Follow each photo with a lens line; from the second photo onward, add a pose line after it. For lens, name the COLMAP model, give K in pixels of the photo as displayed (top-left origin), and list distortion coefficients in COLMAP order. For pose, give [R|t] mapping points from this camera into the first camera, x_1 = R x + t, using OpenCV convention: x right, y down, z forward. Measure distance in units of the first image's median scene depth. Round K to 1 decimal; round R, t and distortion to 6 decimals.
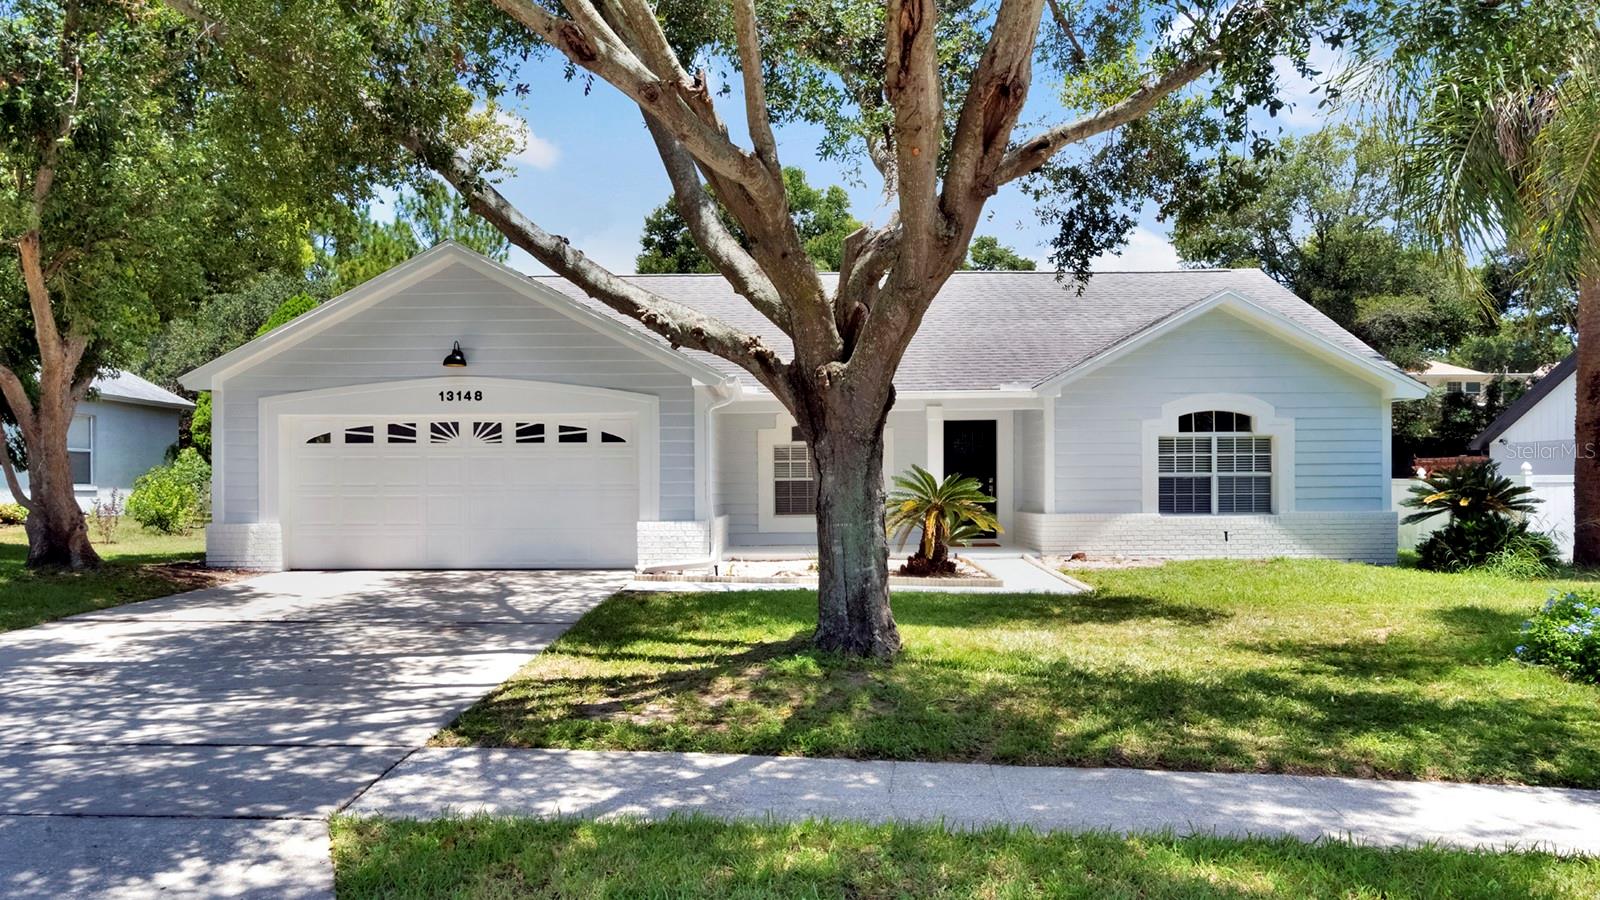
lens RADIAL K [[1060.8, 0, 800.0], [0, 1060.8, 450.0], [0, 0, 1]] dist [0.005580, 0.001269]
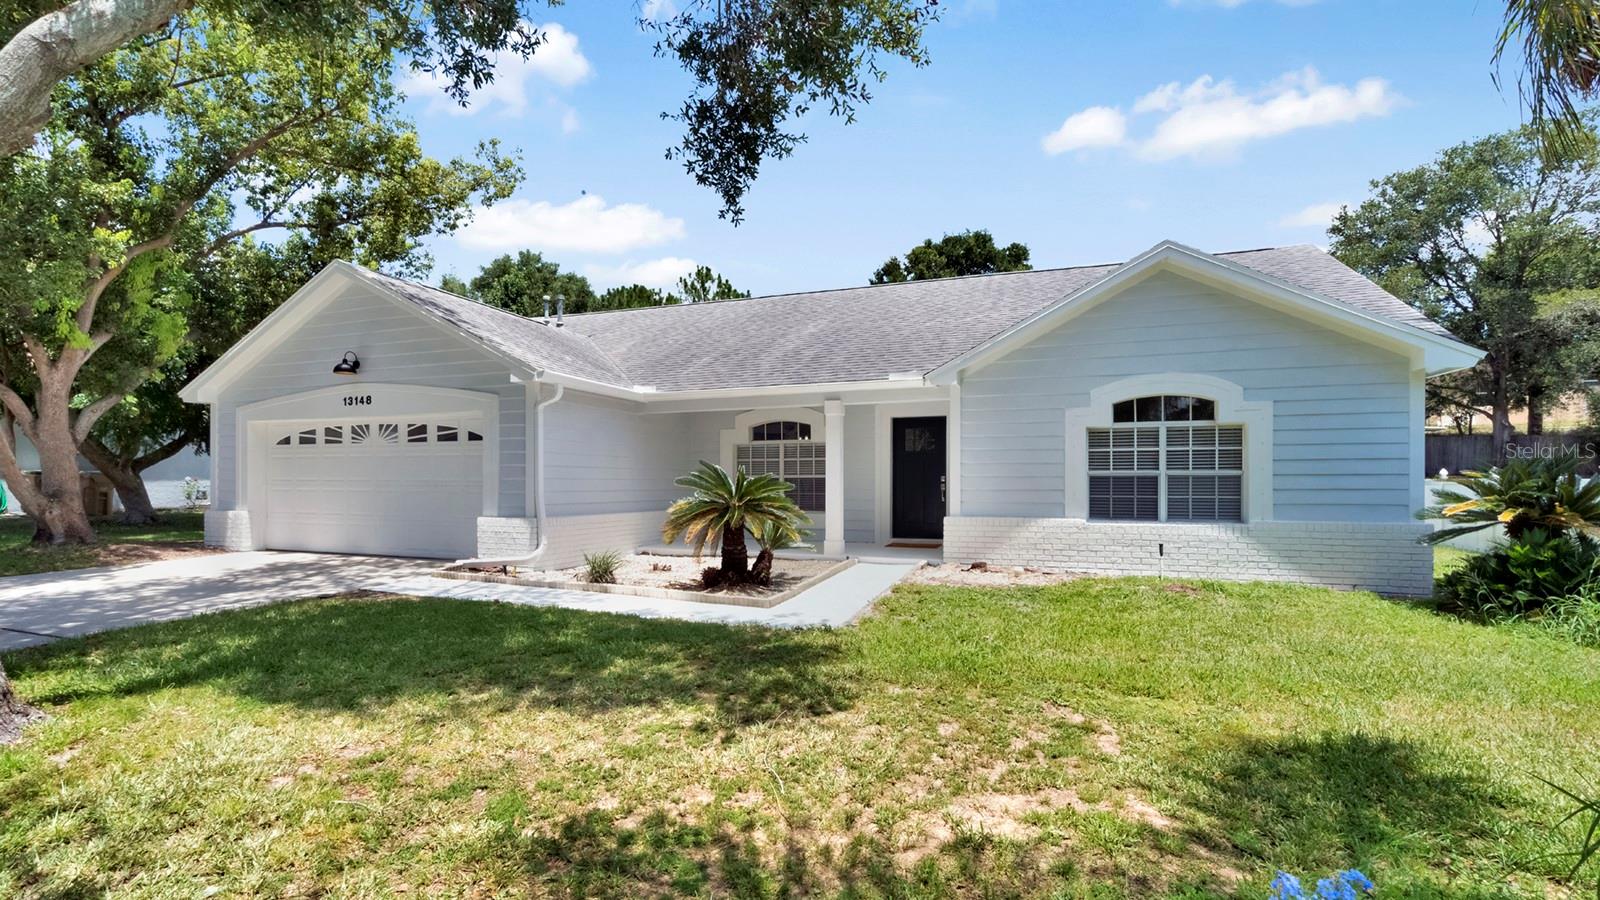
lens RADIAL K [[733.1, 0, 788.4], [0, 733.1, 443.6], [0, 0, 1]] dist [-0.000604, 0.000499]
pose [[0.937459, -0.011600, -0.347901, 0.318048], [0.005524, 0.999814, -0.018452, 0.009358], [0.348051, 0.015376, 0.937350, 0.368633]]
